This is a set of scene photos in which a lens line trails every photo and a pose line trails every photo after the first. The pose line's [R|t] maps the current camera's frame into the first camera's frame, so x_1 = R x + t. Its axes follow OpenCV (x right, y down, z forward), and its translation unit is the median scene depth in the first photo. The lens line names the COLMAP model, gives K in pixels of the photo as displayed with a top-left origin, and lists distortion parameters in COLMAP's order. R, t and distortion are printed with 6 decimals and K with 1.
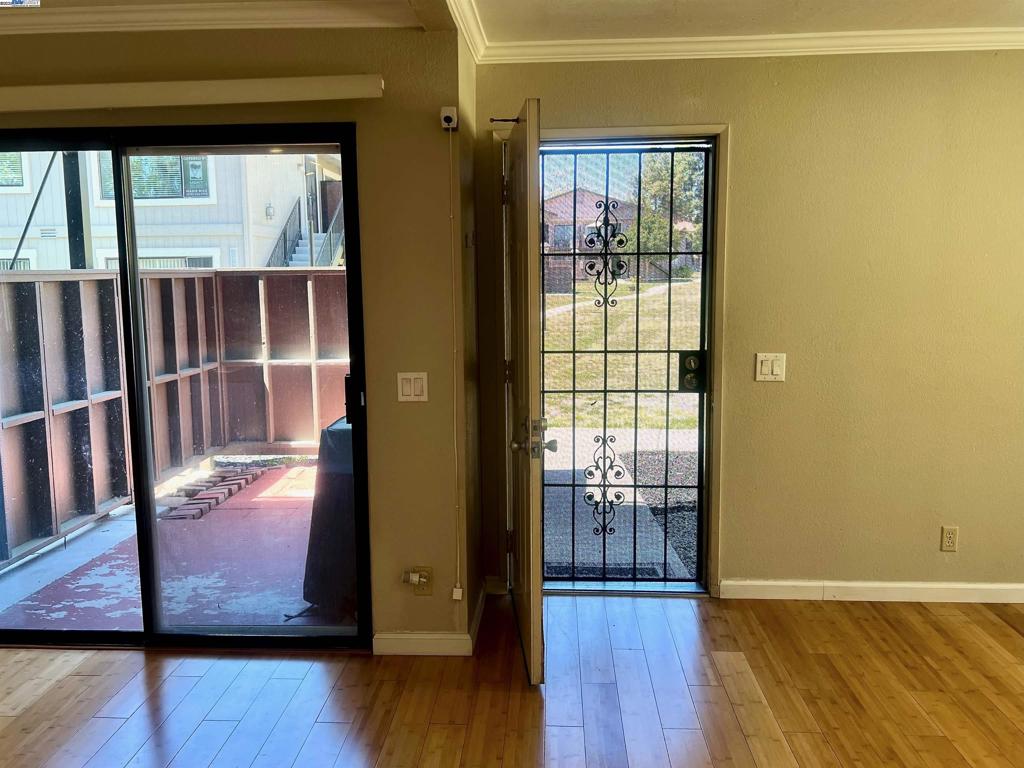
lens RADIAL K [[846.6, 0, 510.7], [0, 846.6, 384.4], [0, 0, 1]] dist [0.039088, -0.047487]
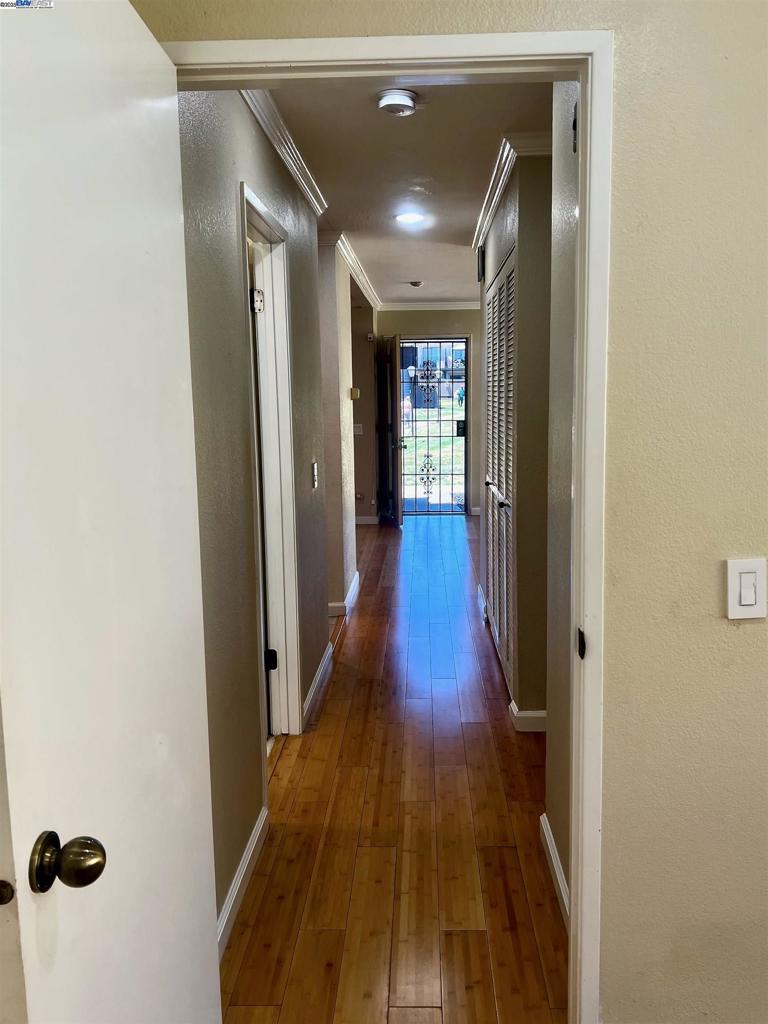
lens RADIAL K [[785.4, 0, 384.0], [0, 785.4, 512.0], [0, 0, 1]] dist [0.056178, -0.076957]
pose [[0.999992, -0.003998, -0.000686, -0.016267], [0.004011, 0.999769, 0.021129, 0.153041], [0.000601, -0.021131, 0.999777, -1.133114]]
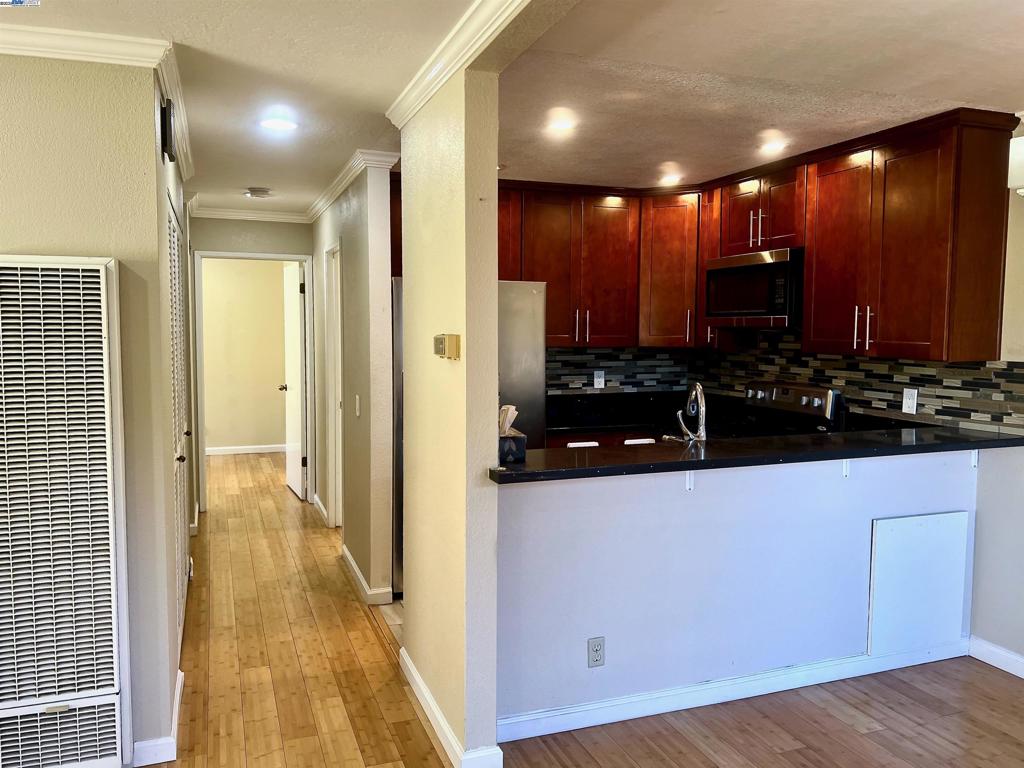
lens RADIAL K [[805.8, 0, 512.0], [0, 805.8, 384.0], [0, 0, 1]] dist [0.051747, -0.039664]
pose [[-0.918610, 0.035850, -0.393537, 0.127181], [-0.044362, 0.980225, 0.192848, -0.094821], [0.392668, 0.194610, -0.898854, 0.643541]]
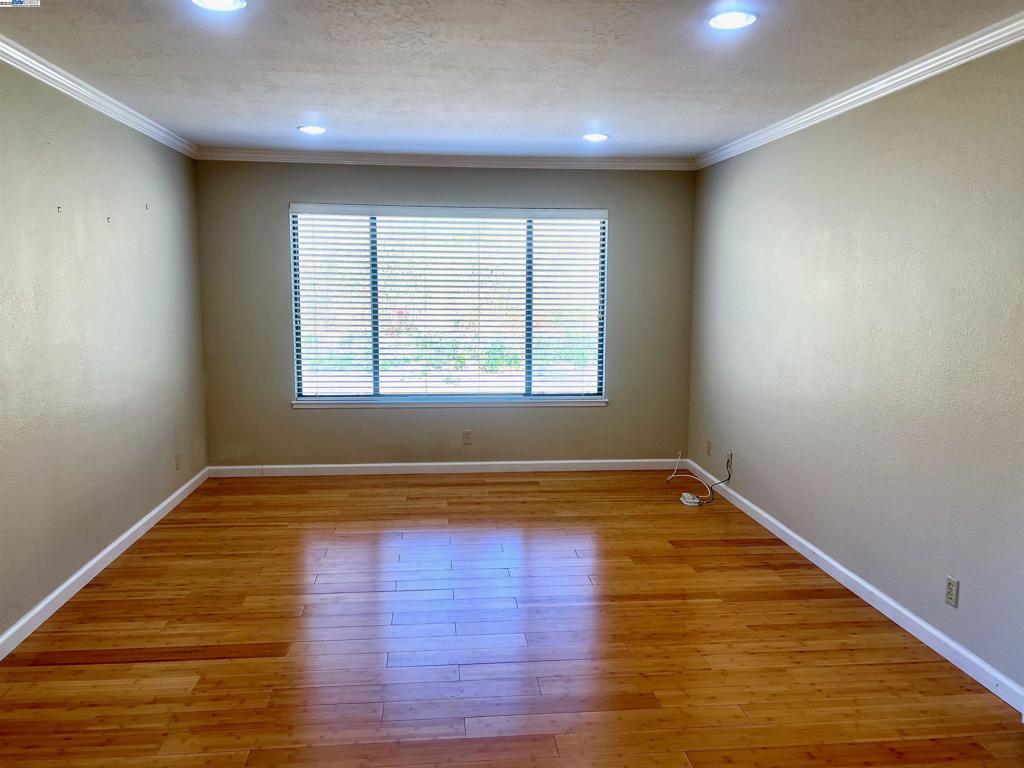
lens RADIAL K [[773.1, 0, 510.9], [0, 773.1, 375.7], [0, 0, 1]] dist [0.059810, -0.066499]
pose [[-0.148210, -0.107844, 0.983058, -0.244803], [0.124005, 0.984164, 0.126661, -0.064518], [-0.981151, 0.140677, -0.132490, 0.456294]]
